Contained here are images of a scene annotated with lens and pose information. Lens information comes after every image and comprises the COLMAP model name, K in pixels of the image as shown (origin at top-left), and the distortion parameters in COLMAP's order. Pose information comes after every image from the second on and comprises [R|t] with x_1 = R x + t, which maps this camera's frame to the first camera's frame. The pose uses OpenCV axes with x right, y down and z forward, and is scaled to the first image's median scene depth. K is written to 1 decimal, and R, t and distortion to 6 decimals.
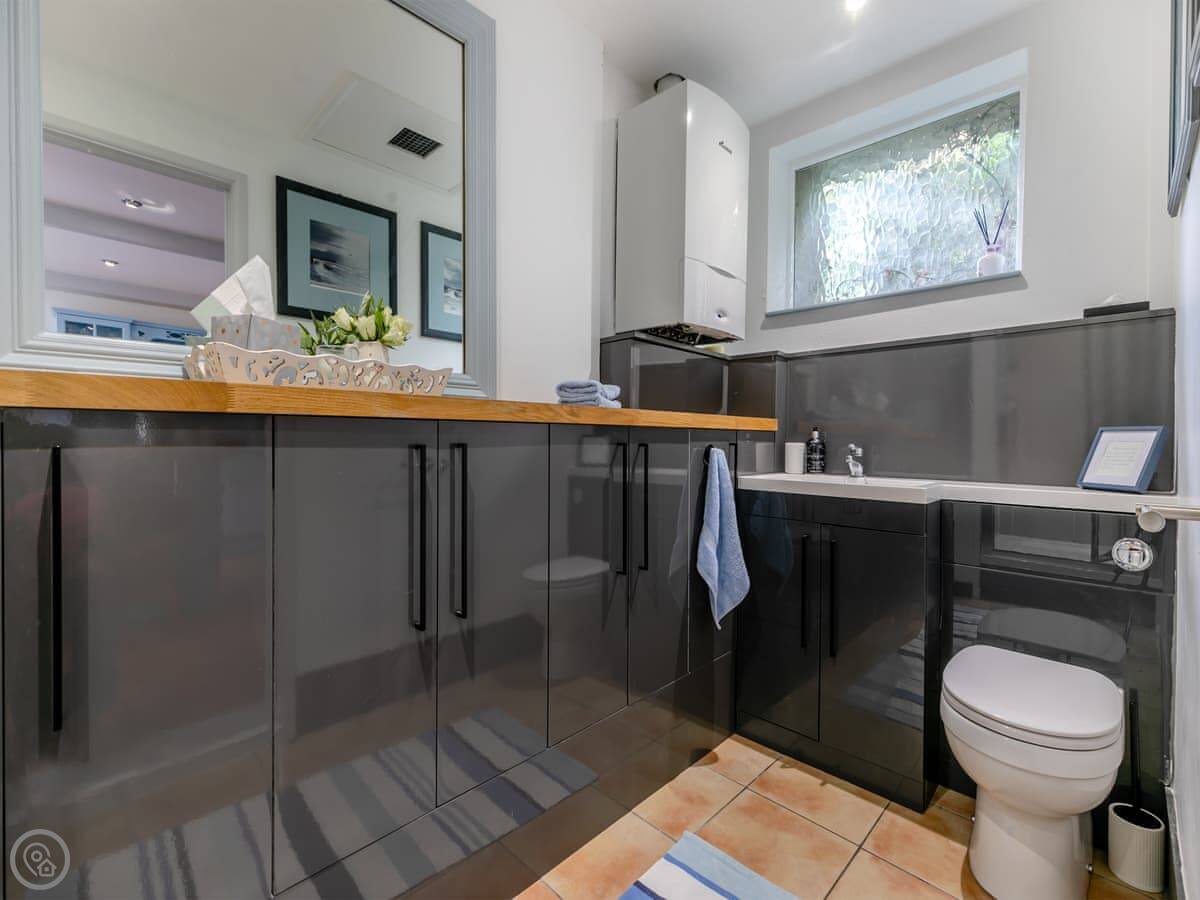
lens RADIAL K [[532.9, 0, 598.8], [0, 532.9, 444.0], [0, 0, 1]] dist [0.001936, 0.000265]
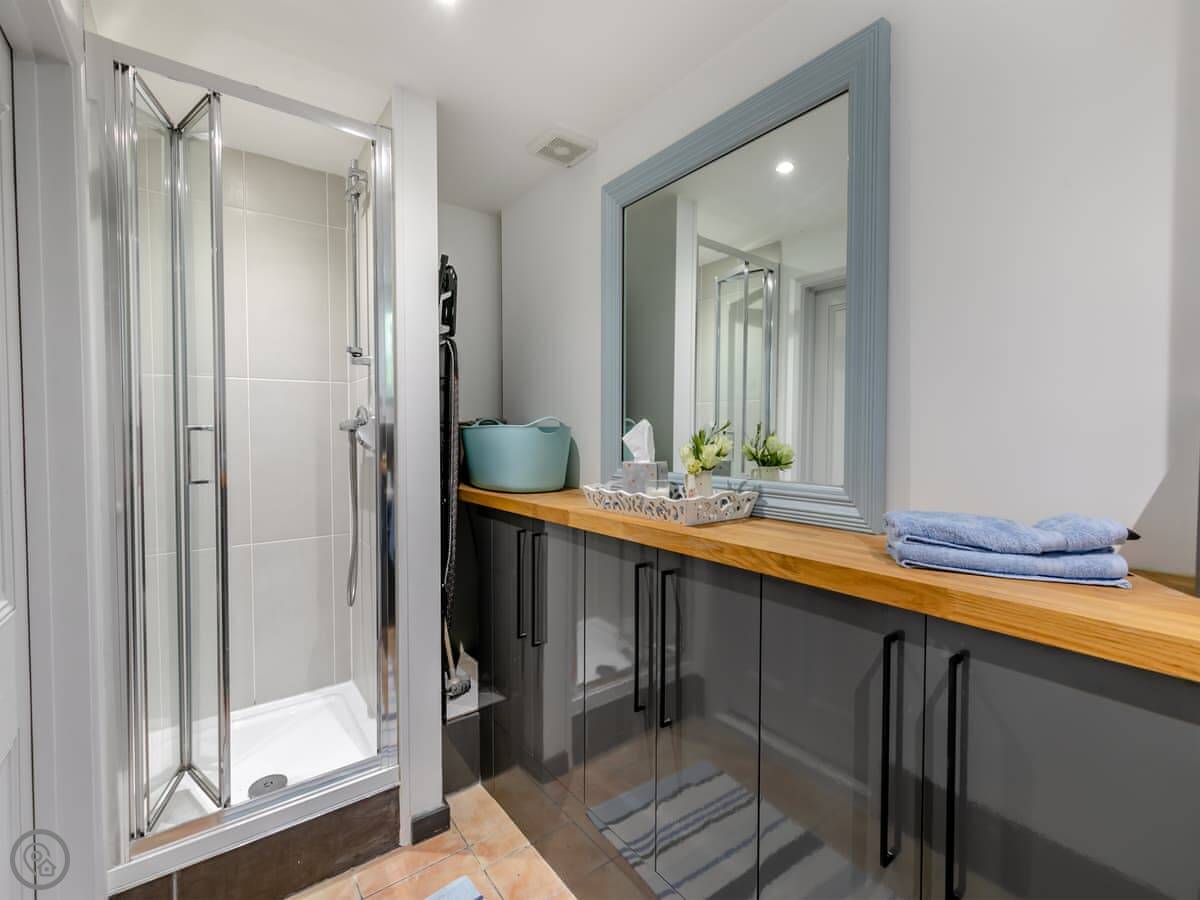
lens RADIAL K [[532.9, 0, 598.8], [0, 532.9, 444.0], [0, 0, 1]] dist [0.001936, 0.000265]
pose [[-0.138754, 0.004776, -0.990315, 0.762452], [-0.013152, 0.999891, 0.006665, -0.243400], [0.990240, 0.013949, -0.138676, 0.919452]]
